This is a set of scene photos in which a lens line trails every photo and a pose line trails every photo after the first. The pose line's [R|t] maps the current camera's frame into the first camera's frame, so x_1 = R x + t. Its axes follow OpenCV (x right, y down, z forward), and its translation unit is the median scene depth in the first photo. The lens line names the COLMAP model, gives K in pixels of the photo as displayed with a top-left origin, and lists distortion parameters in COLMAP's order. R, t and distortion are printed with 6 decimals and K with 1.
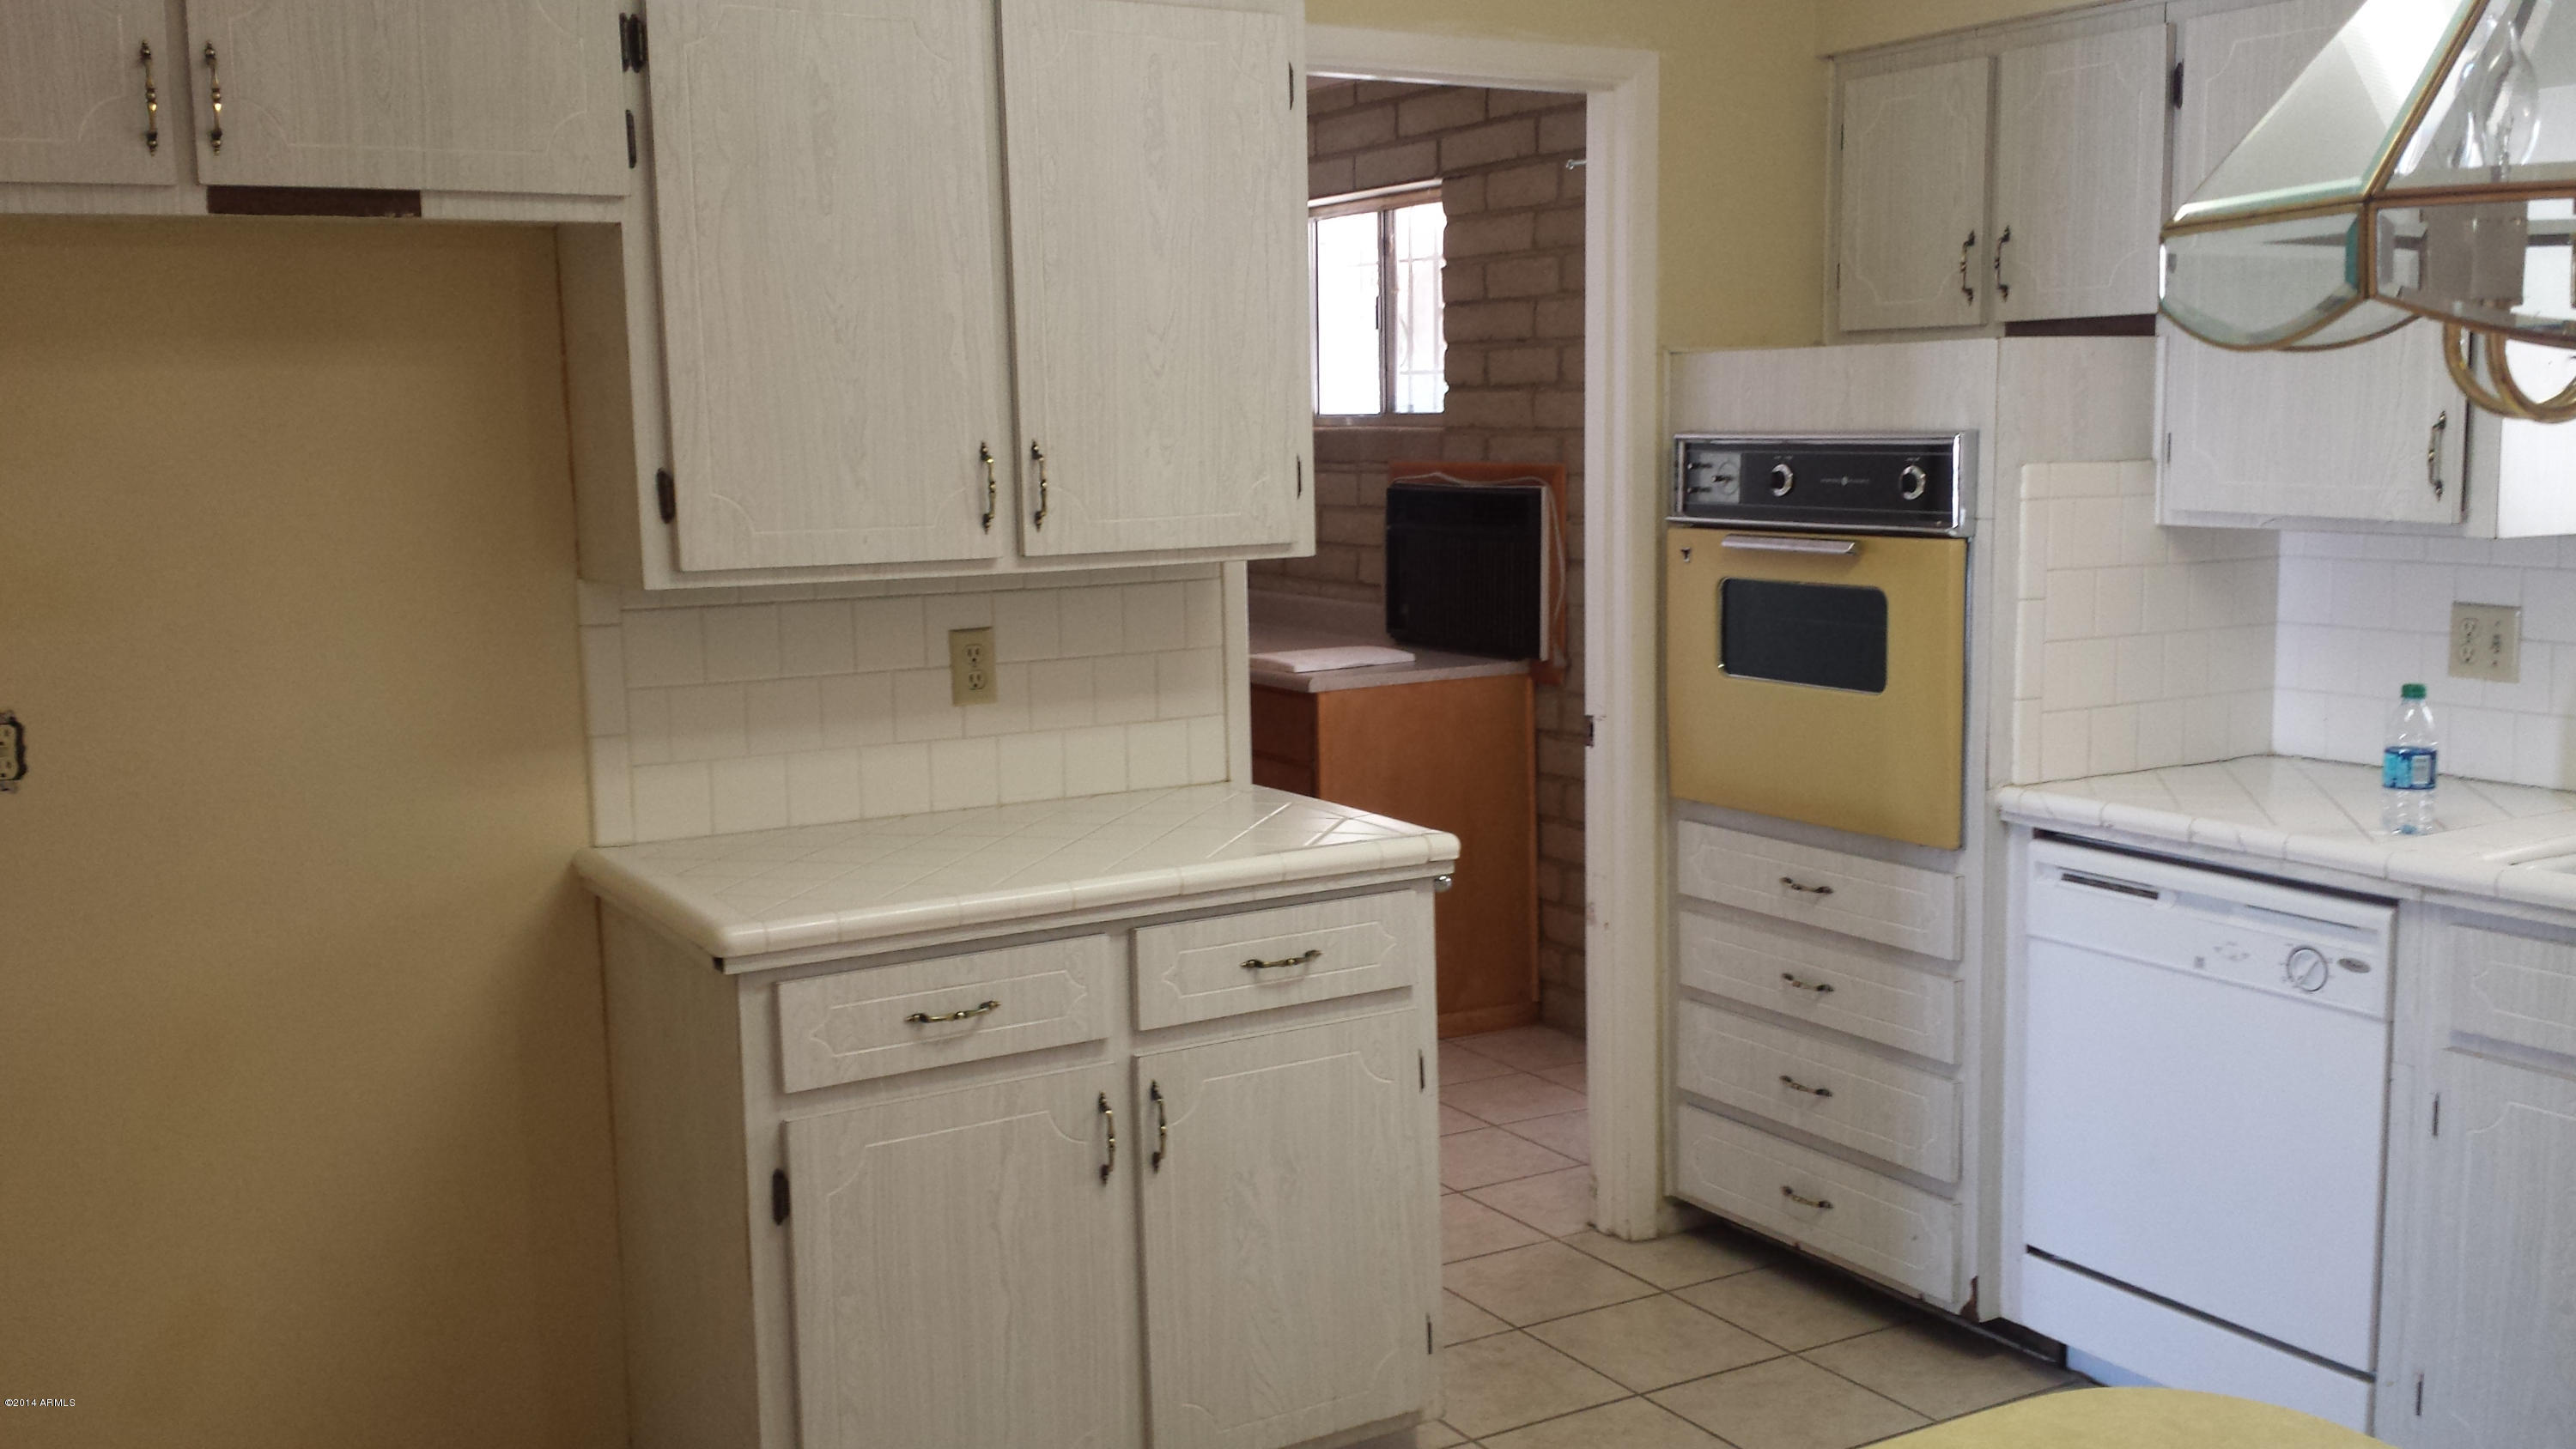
lens RADIAL K [[2403.4, 0, 1326.3], [0, 2403.4, 736.6], [0, 0, 1]] dist [0.152905, -0.458171]
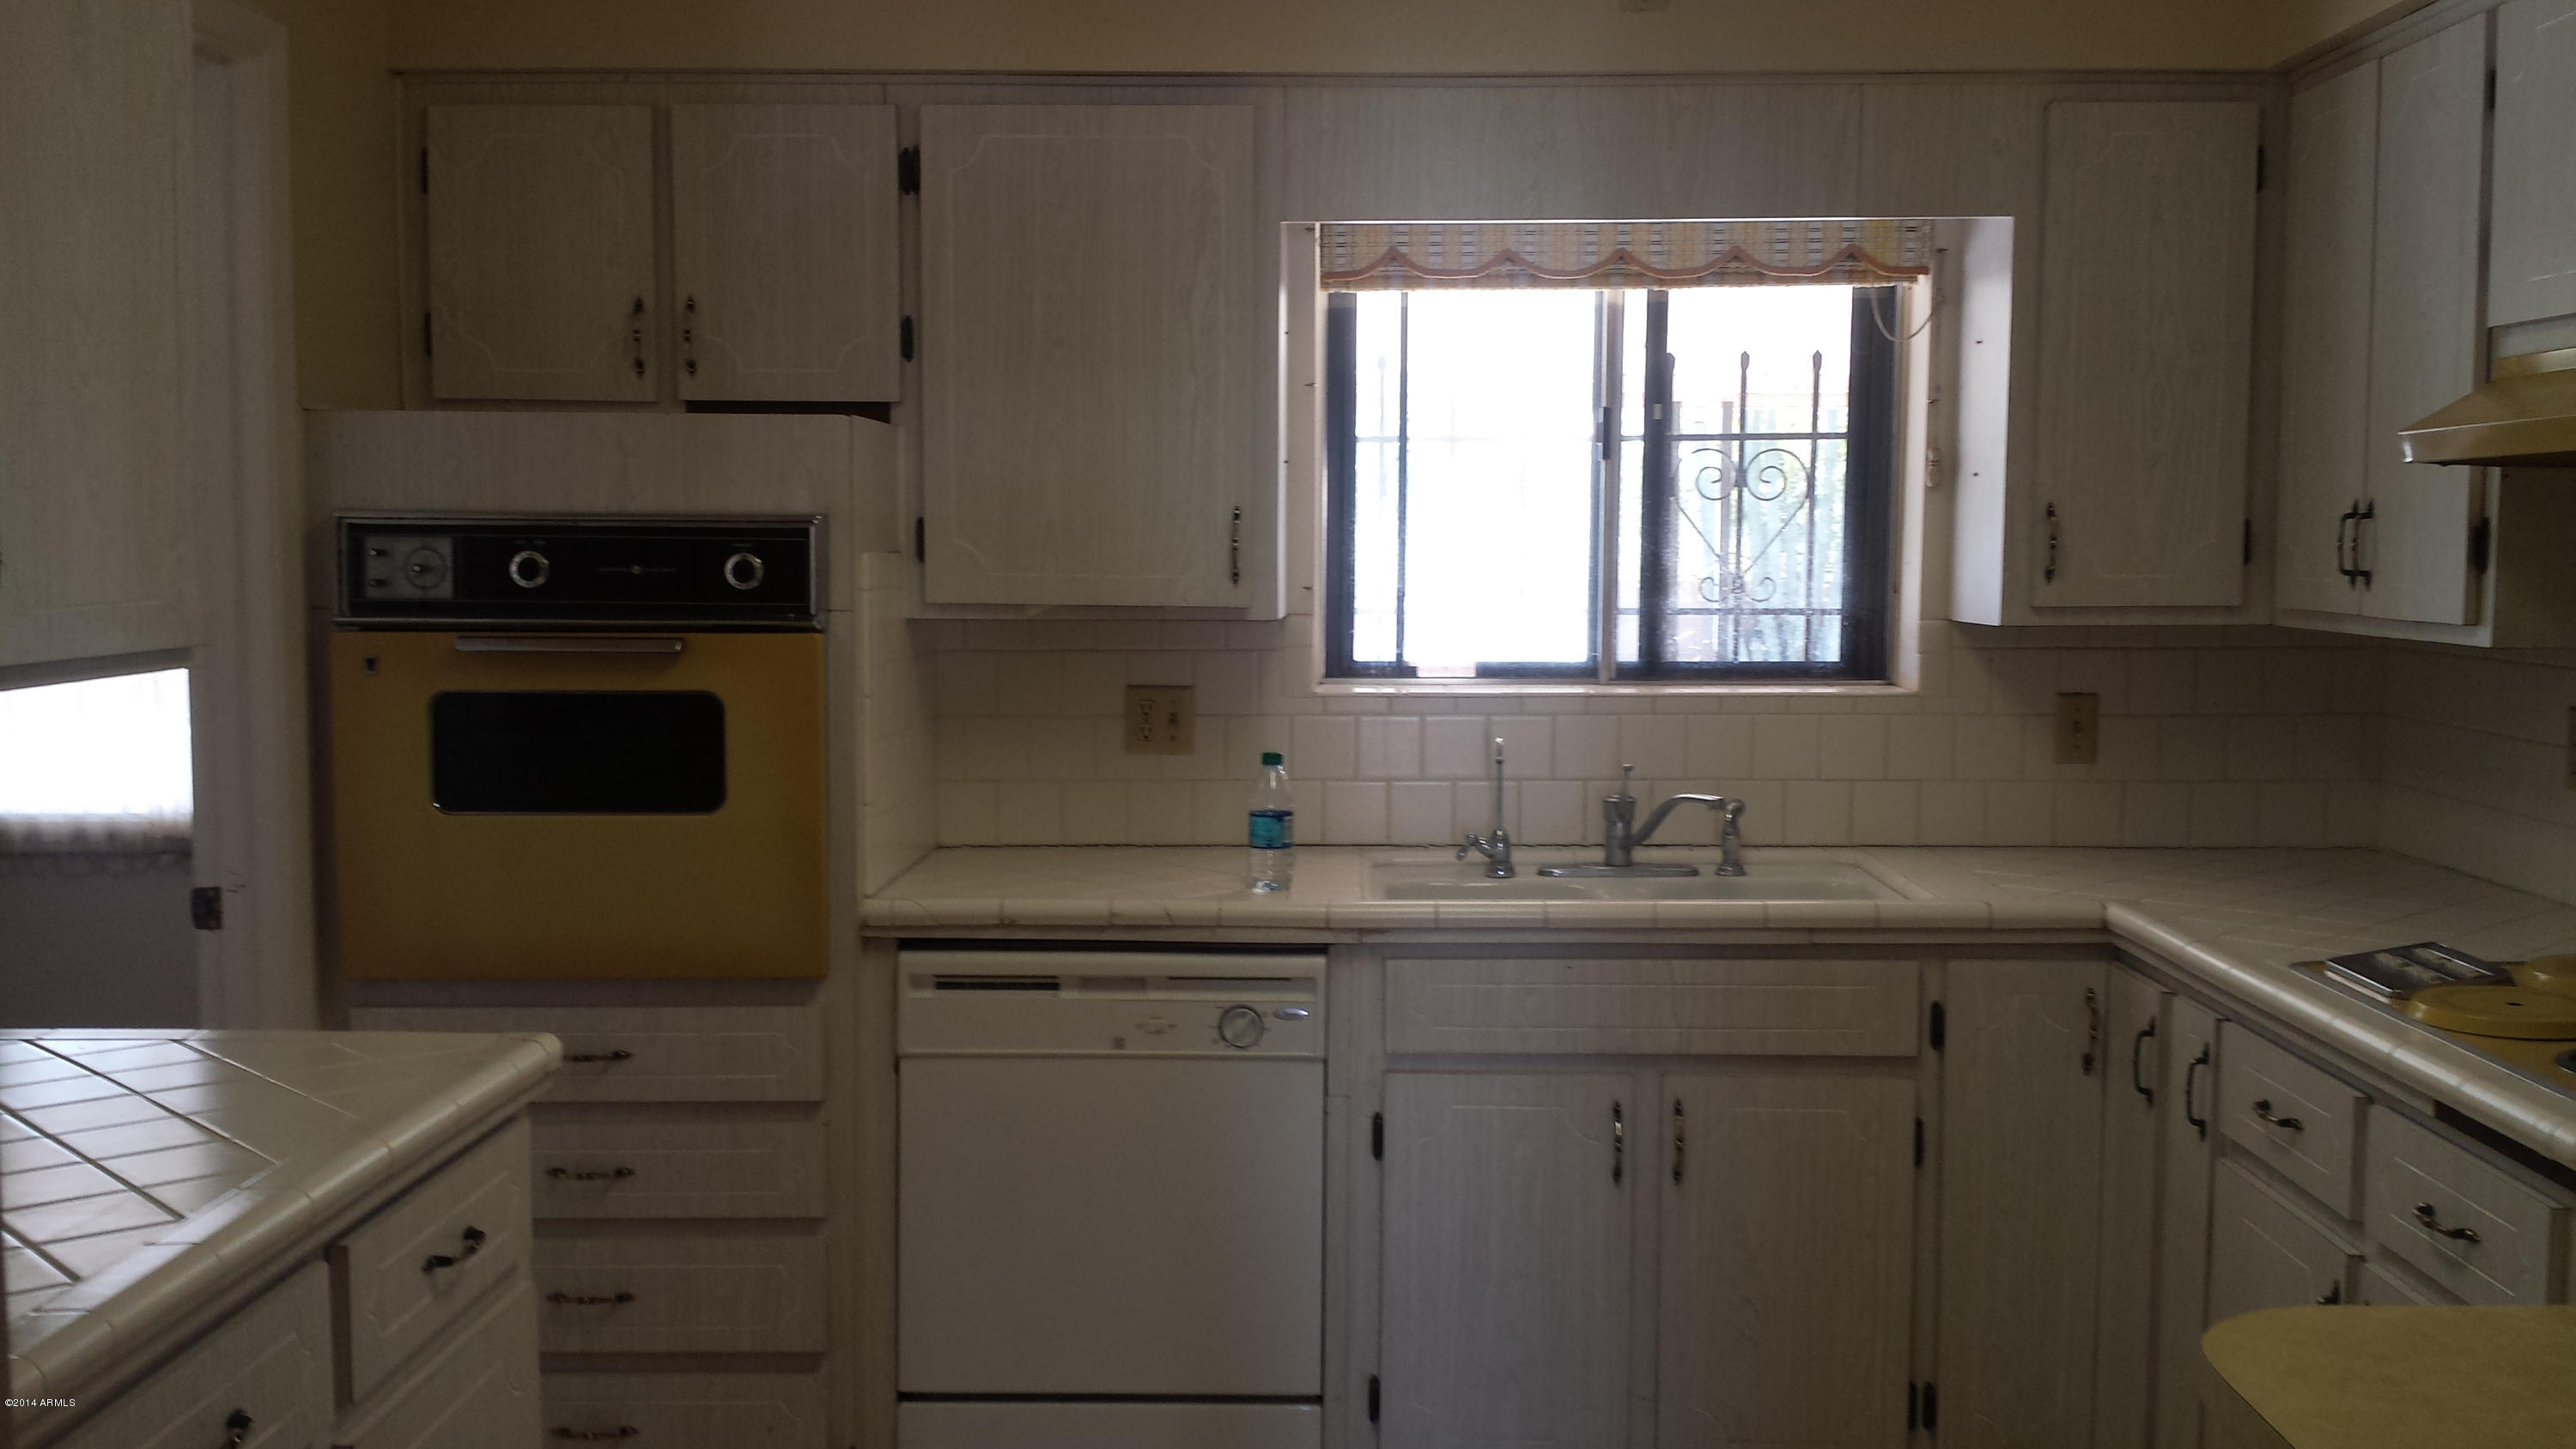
lens RADIAL K [[2403.4, 0, 1326.3], [0, 2403.4, 736.6], [0, 0, 1]] dist [0.152905, -0.458171]
pose [[0.513447, -0.051769, 0.856558, -0.399296], [0.103516, 0.994626, -0.001937, -0.020334], [-0.851855, 0.089662, 0.516046, 0.357031]]
